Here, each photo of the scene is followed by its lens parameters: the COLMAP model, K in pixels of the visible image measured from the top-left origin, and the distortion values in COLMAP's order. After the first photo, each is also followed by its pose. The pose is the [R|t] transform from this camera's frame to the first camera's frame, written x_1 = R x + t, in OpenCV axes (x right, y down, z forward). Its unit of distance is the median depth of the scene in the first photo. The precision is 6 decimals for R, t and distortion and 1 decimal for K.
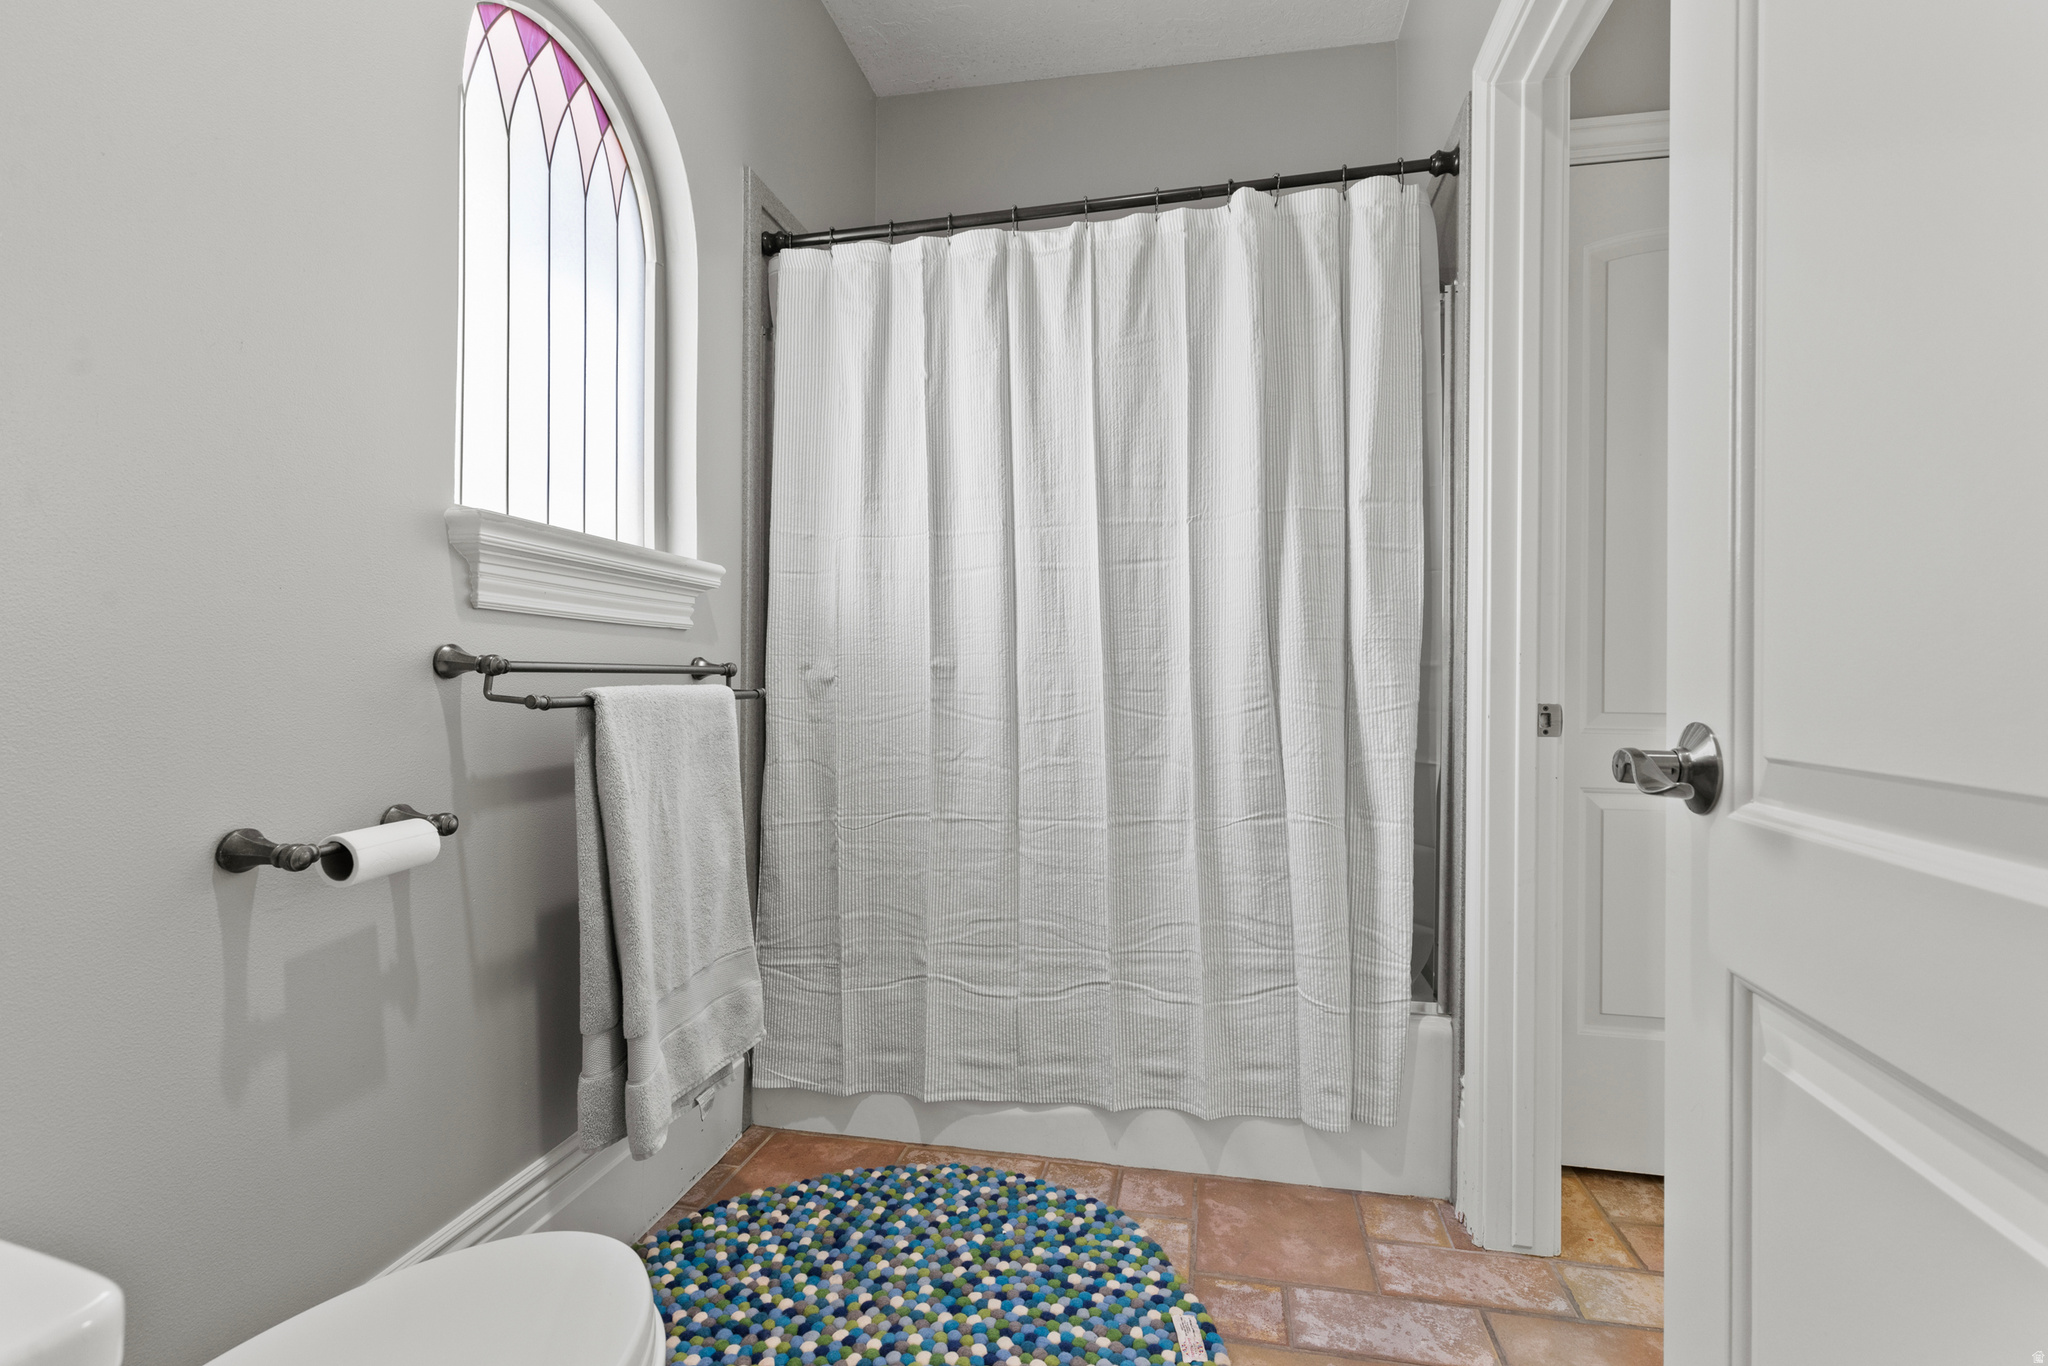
lens RADIAL K [[928.1, 0, 1020.9], [0, 928.1, 681.8], [0, 0, 1]] dist [0.002857, -0.001042]
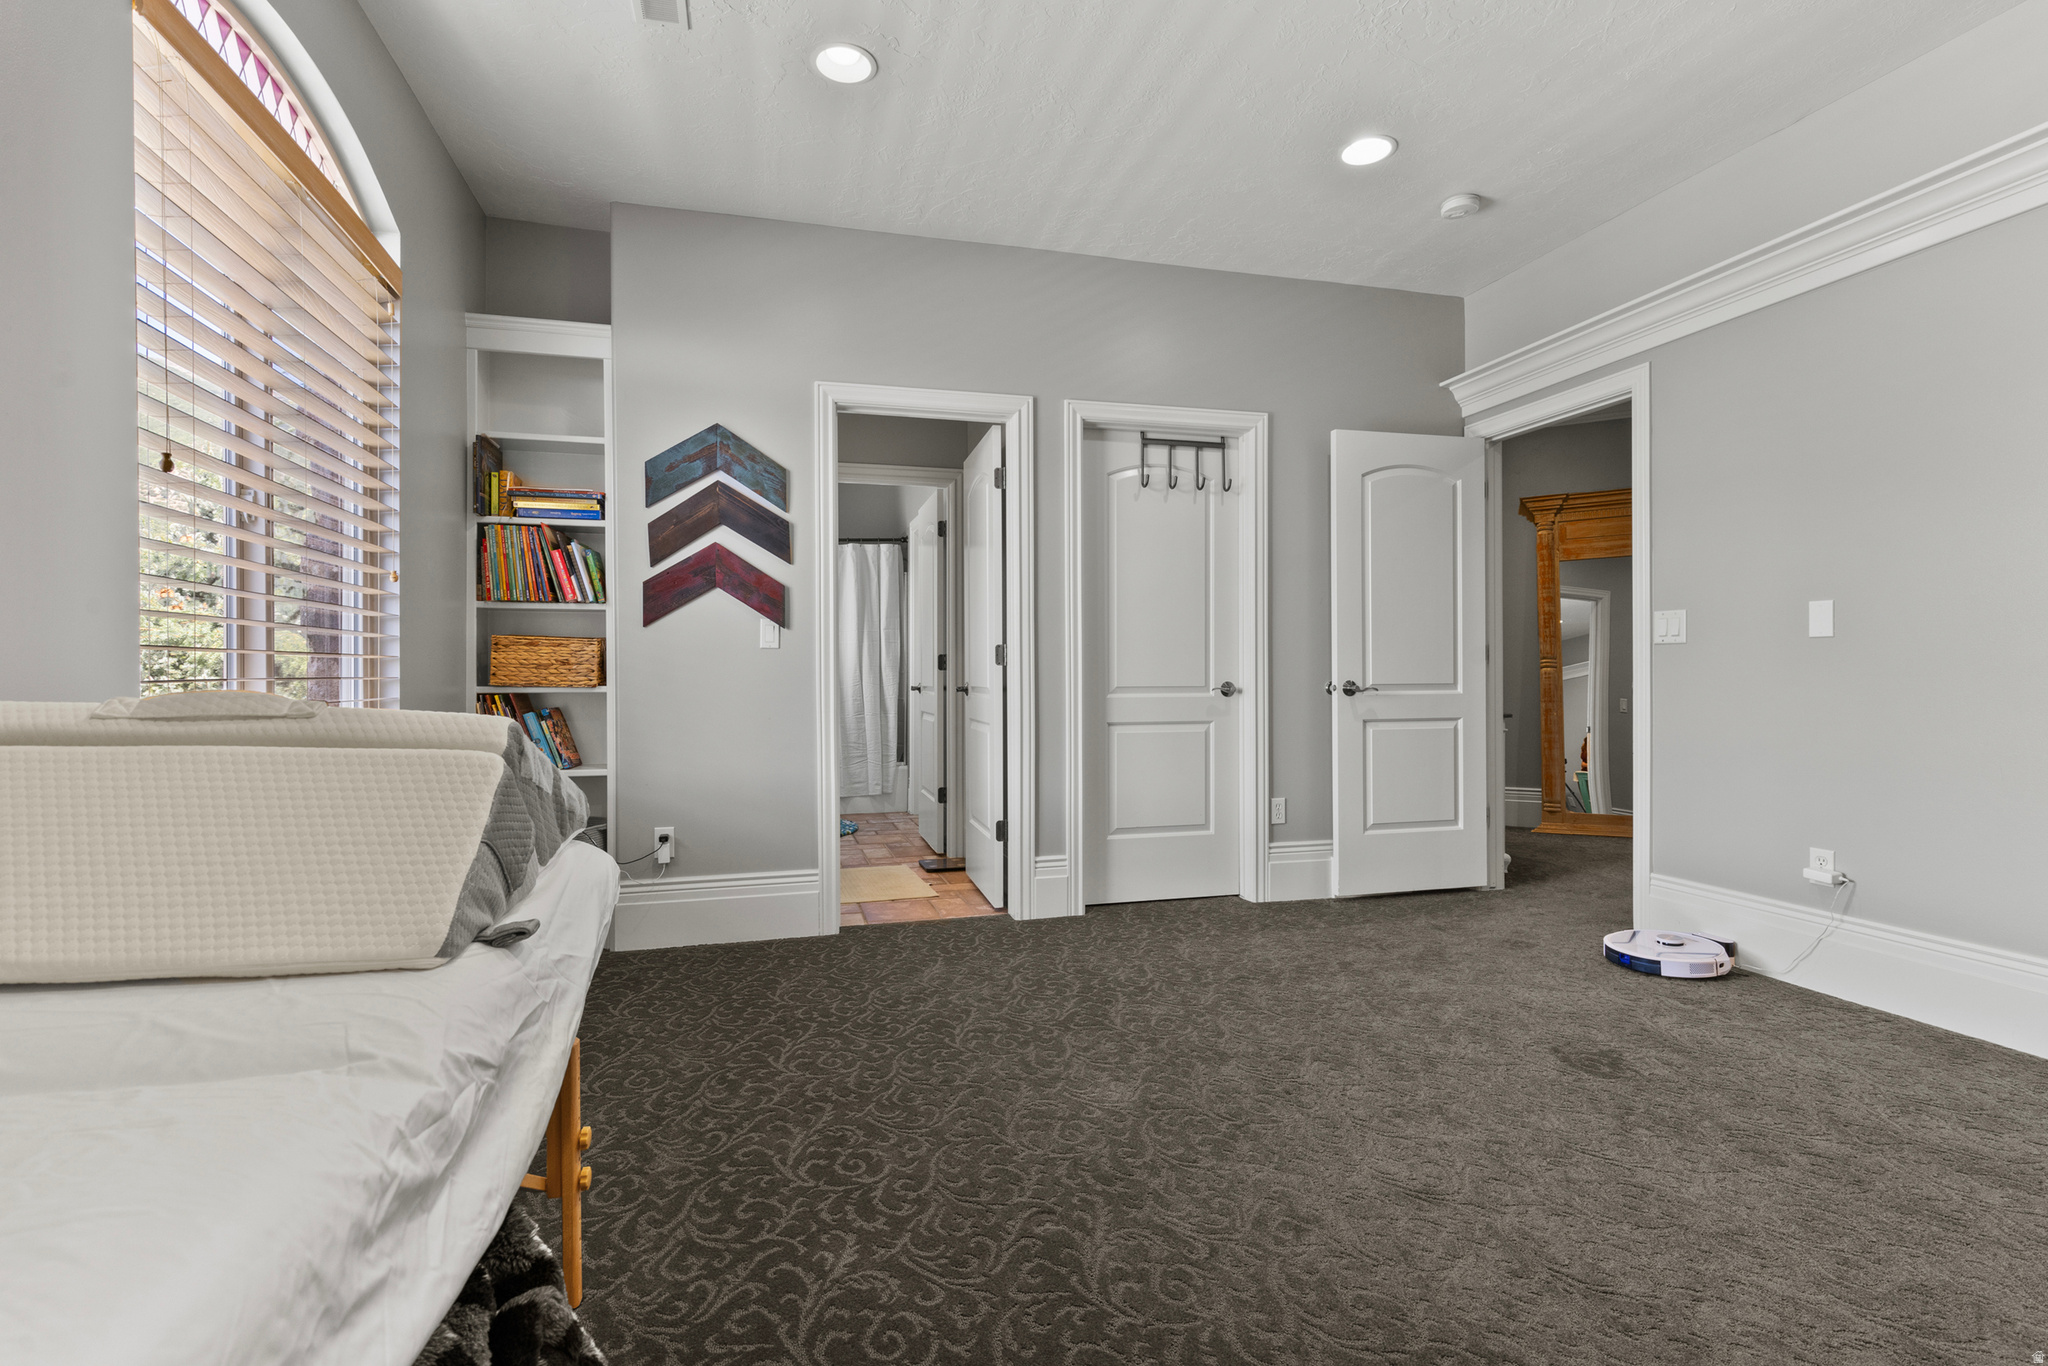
lens RADIAL K [[928.1, 0, 1020.6], [0, 928.1, 679.1], [0, 0, 1]] dist [0.002857, -0.001042]
pose [[0.885120, -0.003891, 0.465347, -0.882668], [0.004538, 0.999990, -0.000270, 0.008905], [-0.465341, 0.002350, 0.885128, -2.557393]]
